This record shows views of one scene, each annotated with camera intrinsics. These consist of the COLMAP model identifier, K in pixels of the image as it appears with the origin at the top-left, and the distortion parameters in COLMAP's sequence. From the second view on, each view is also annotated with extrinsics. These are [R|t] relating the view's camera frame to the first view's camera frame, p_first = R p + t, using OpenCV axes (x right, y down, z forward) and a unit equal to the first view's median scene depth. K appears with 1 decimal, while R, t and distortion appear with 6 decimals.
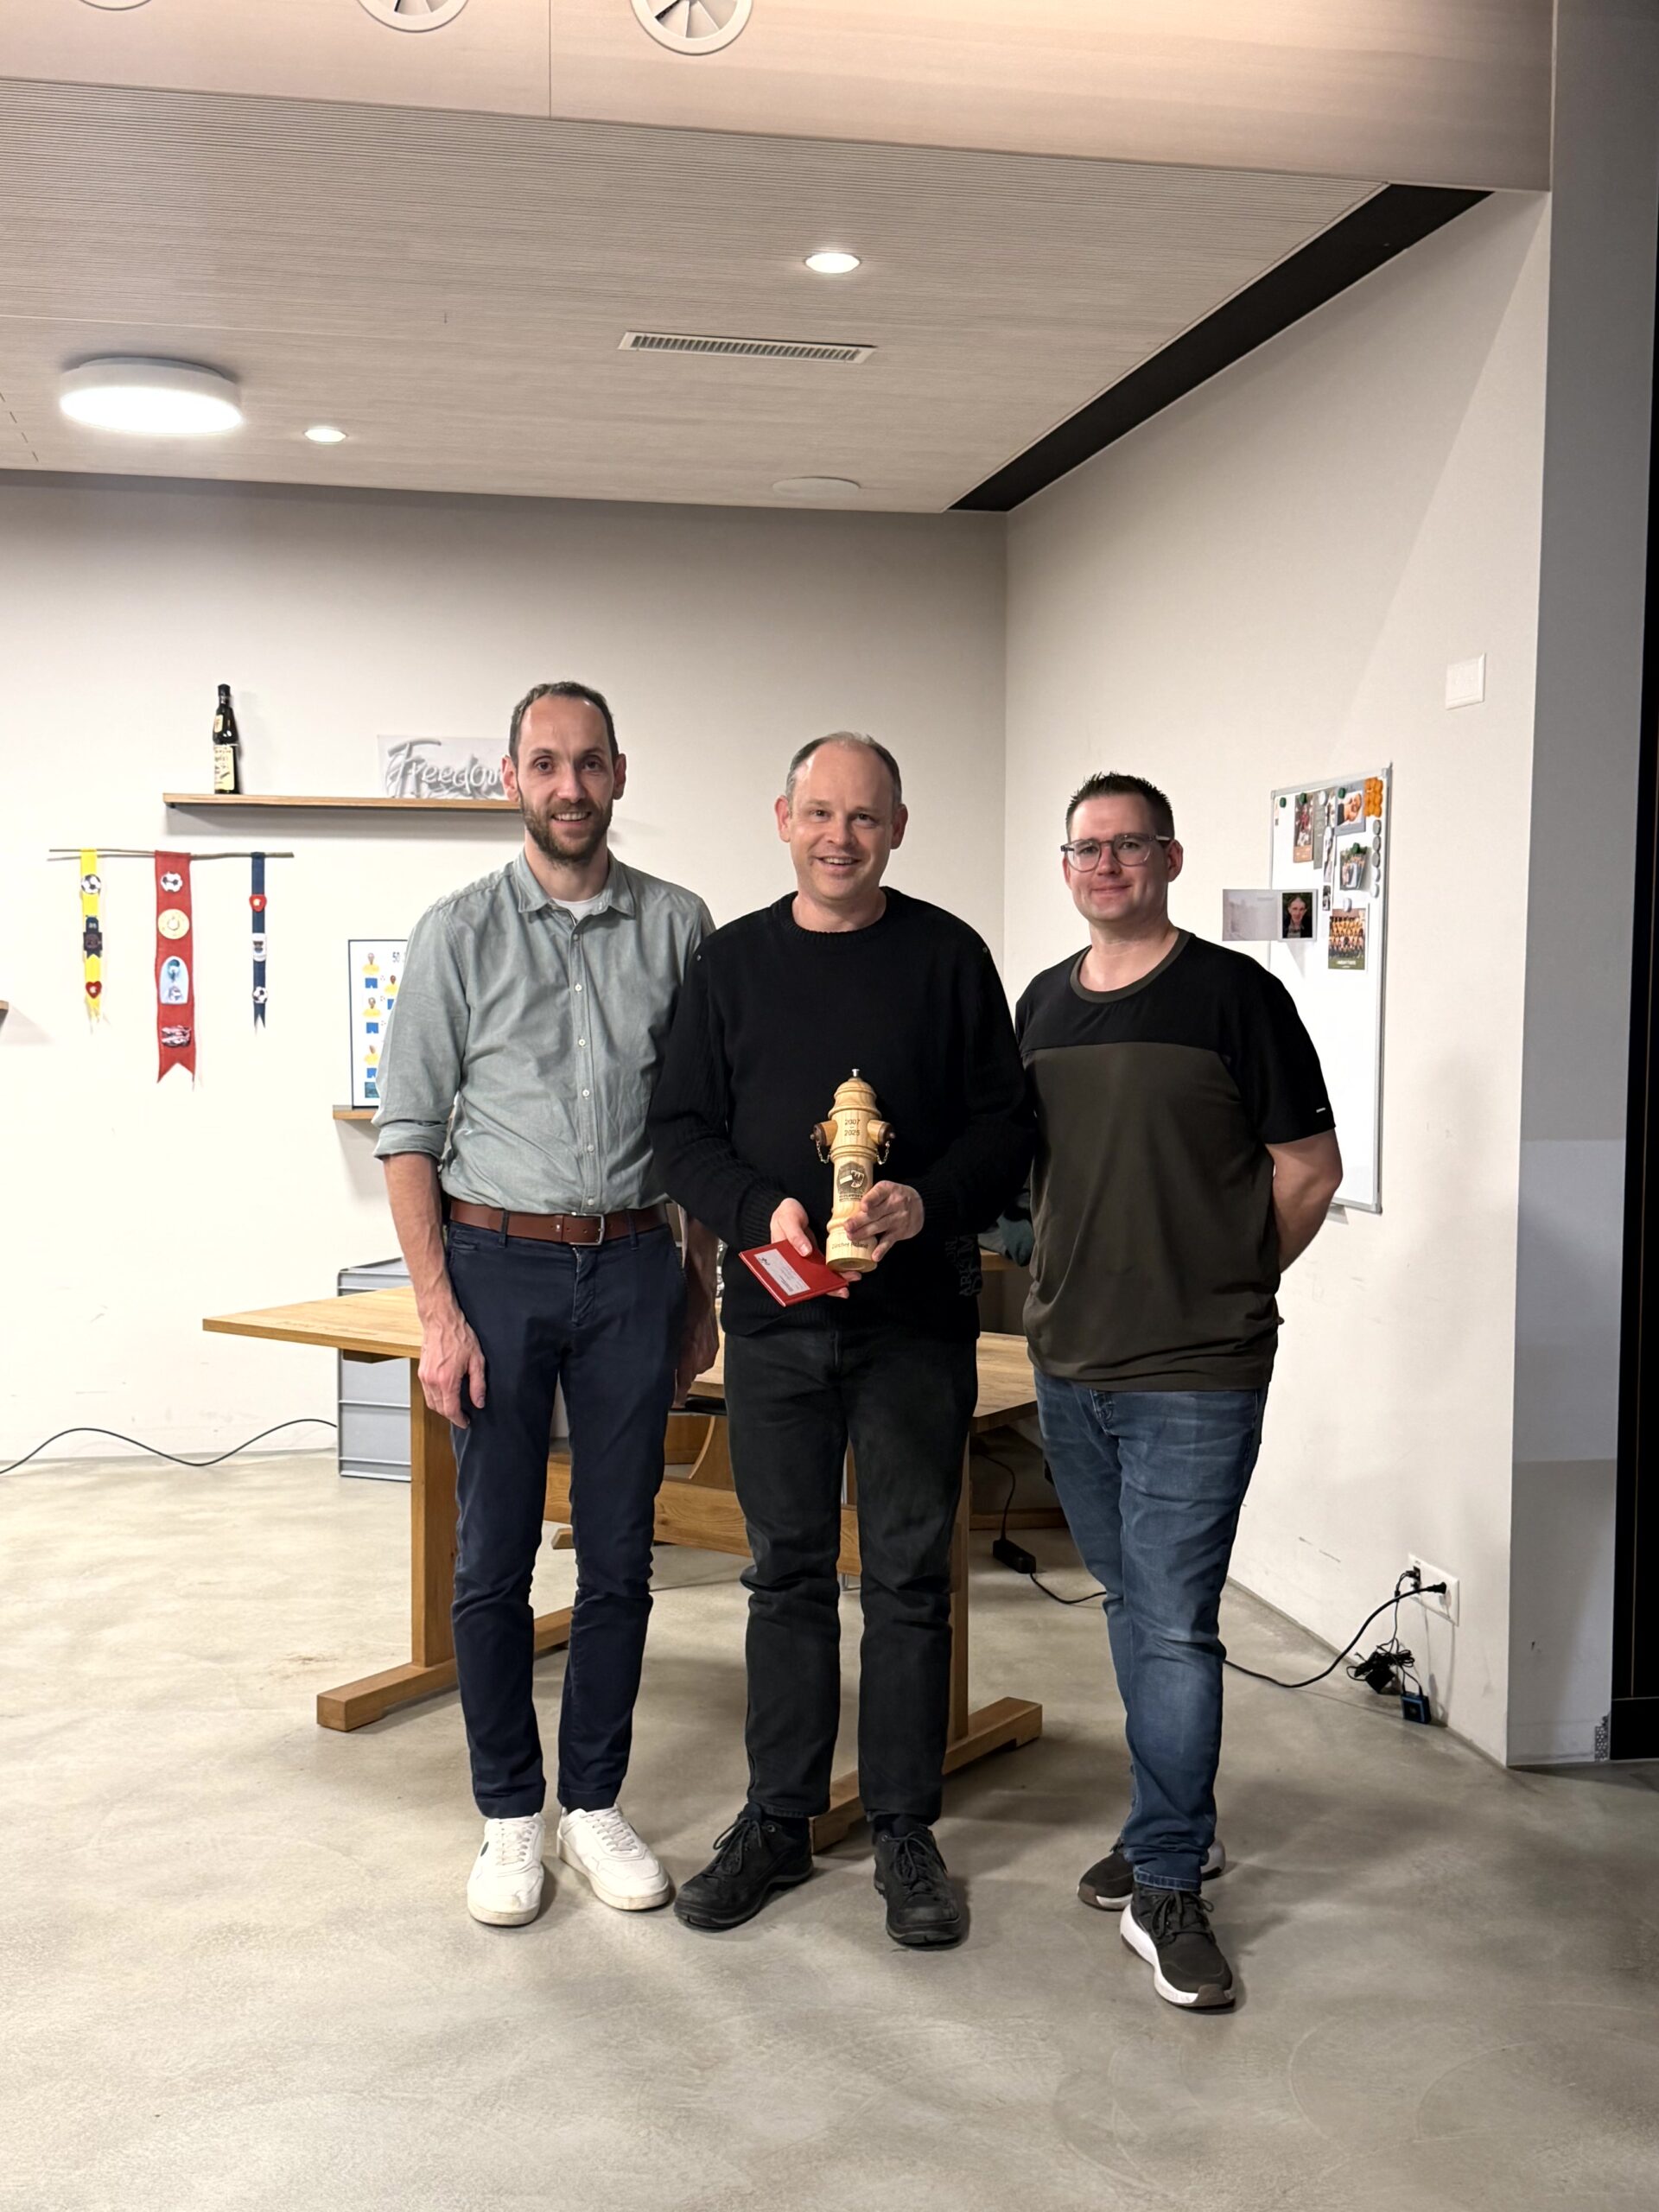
lens RADIAL K [[2390.3, 0, 837.9], [0, 2390.3, 1136.7], [0, 0, 1]] dist [0.108447, 0.000000]
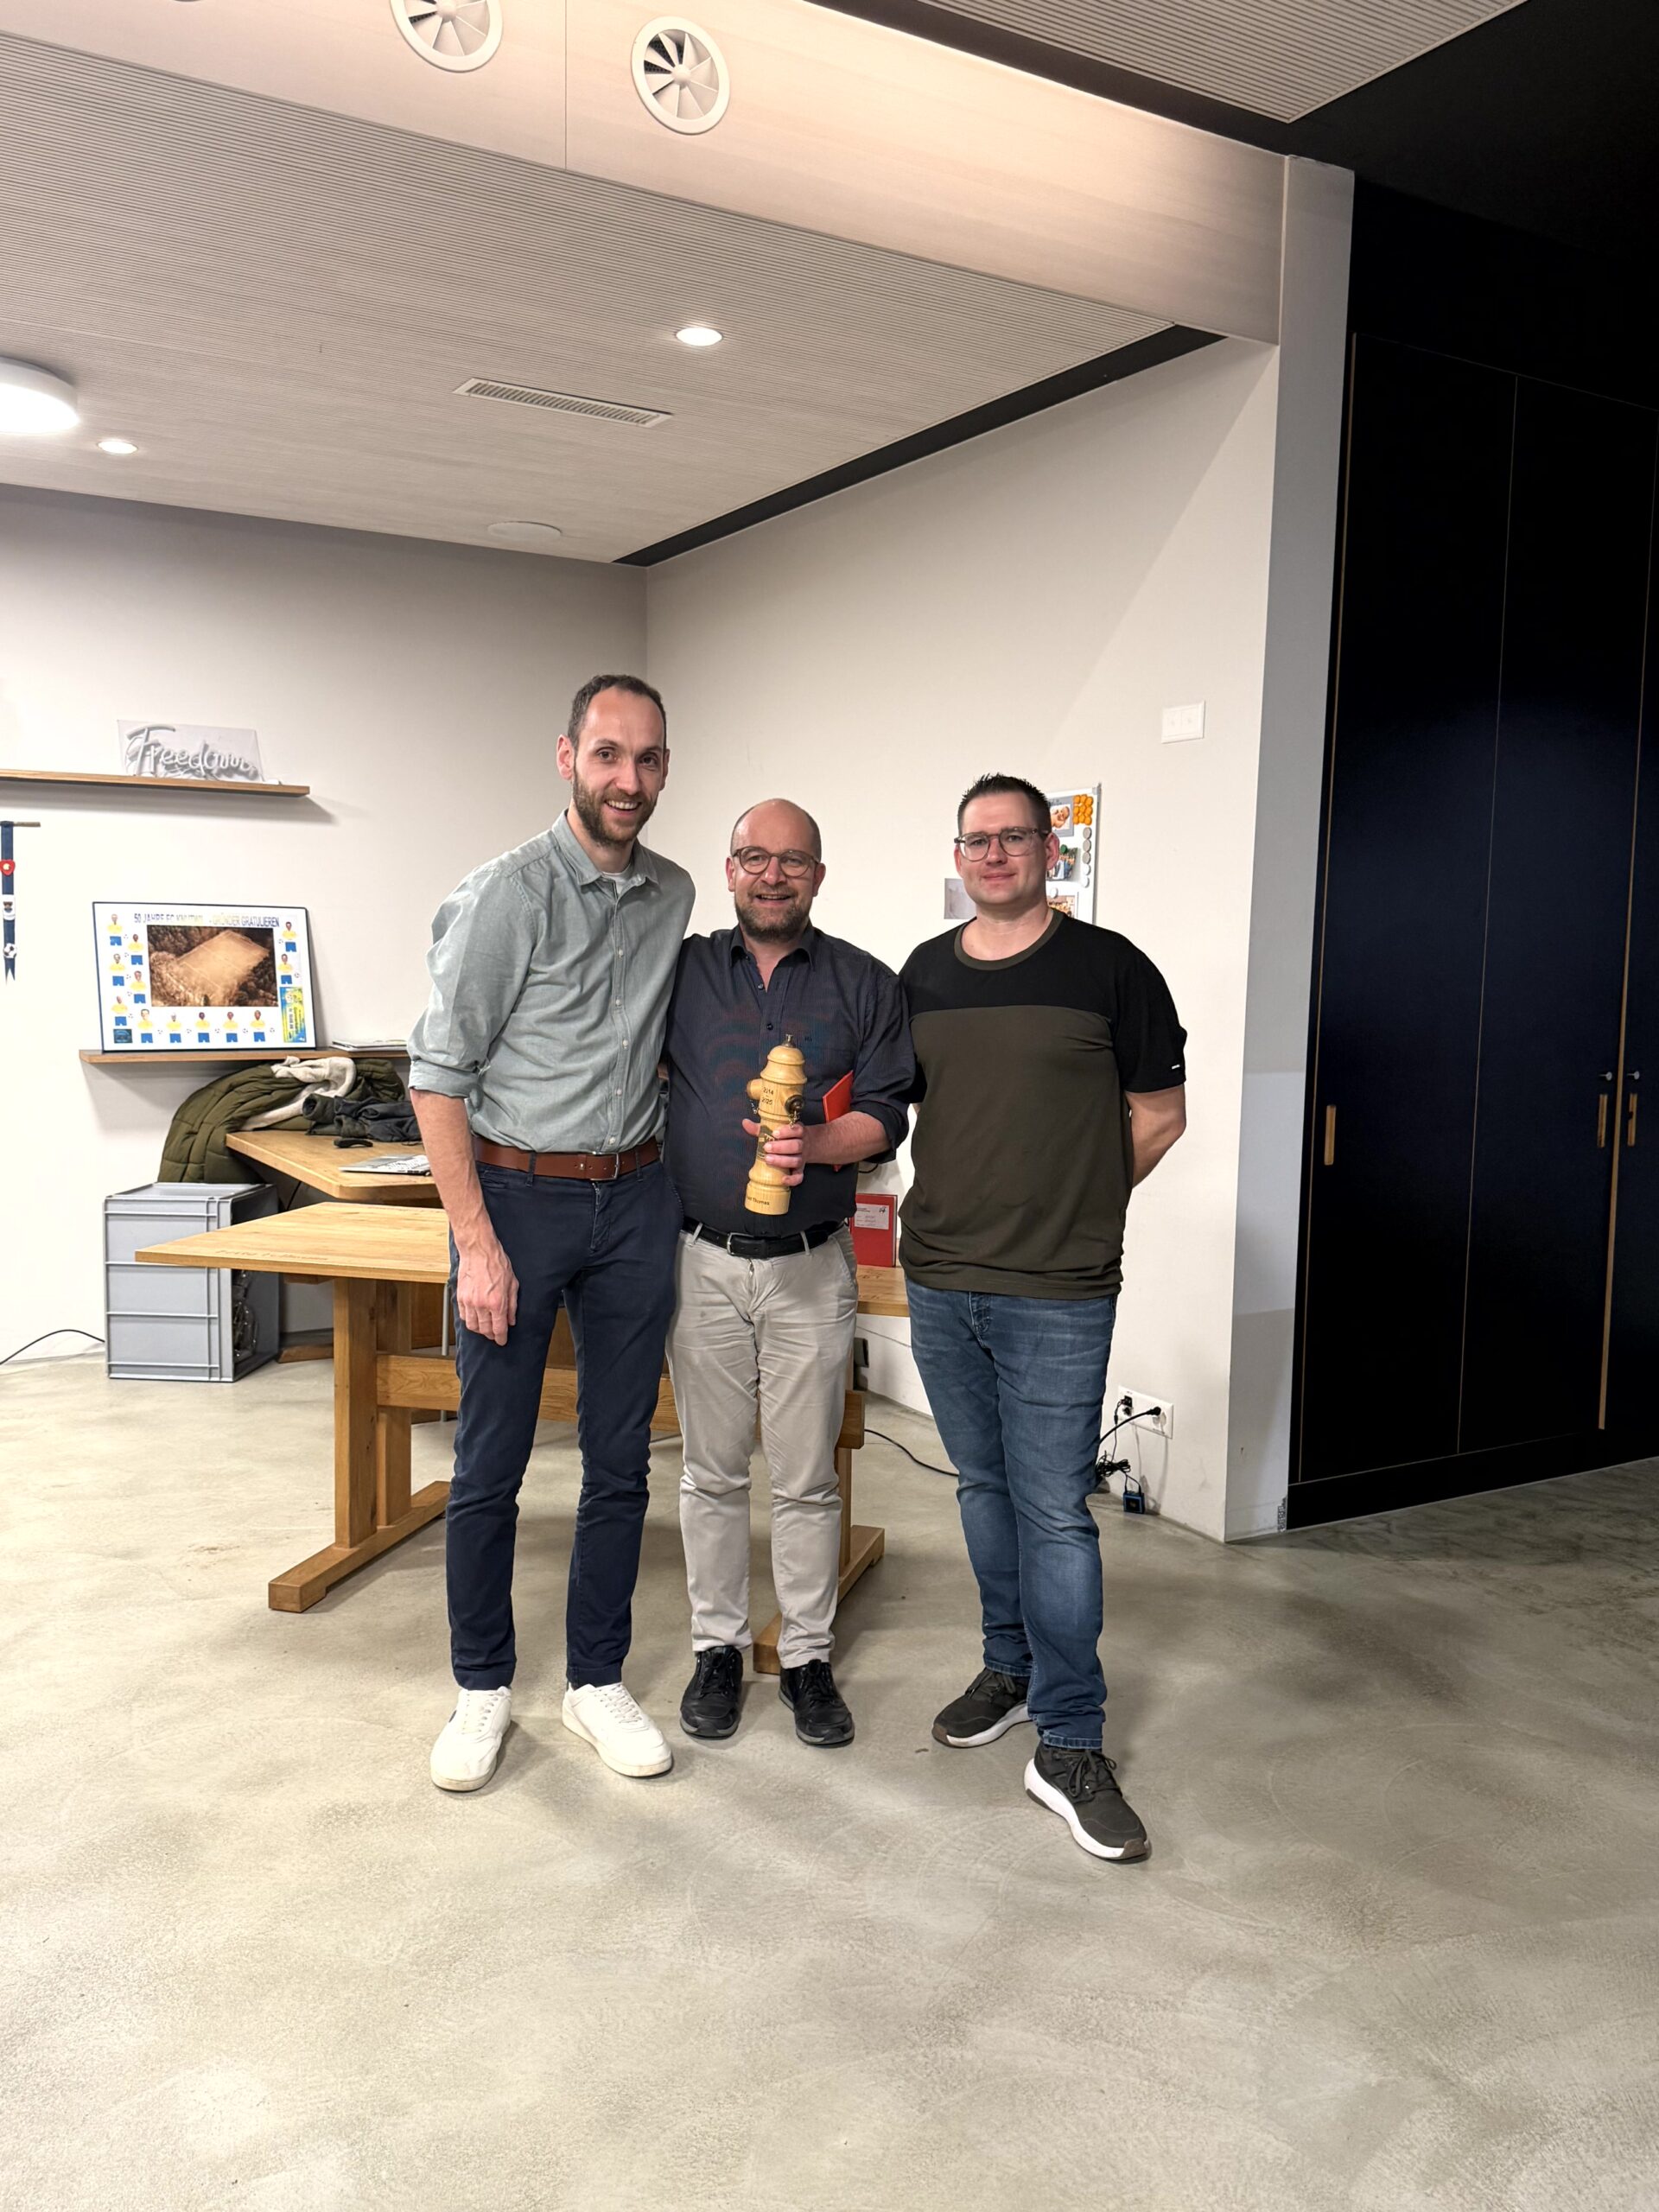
lens RADIAL K [[1798.7, 0, 822.3], [0, 1798.7, 1123.5], [0, 0, 1]] dist [0.086540, -0.018405]
pose [[0.948392, -0.022201, 0.316324, -0.244212], [0.011059, 0.999255, 0.036973, -0.010142], [-0.316909, -0.031567, 0.947931, 0.130234]]
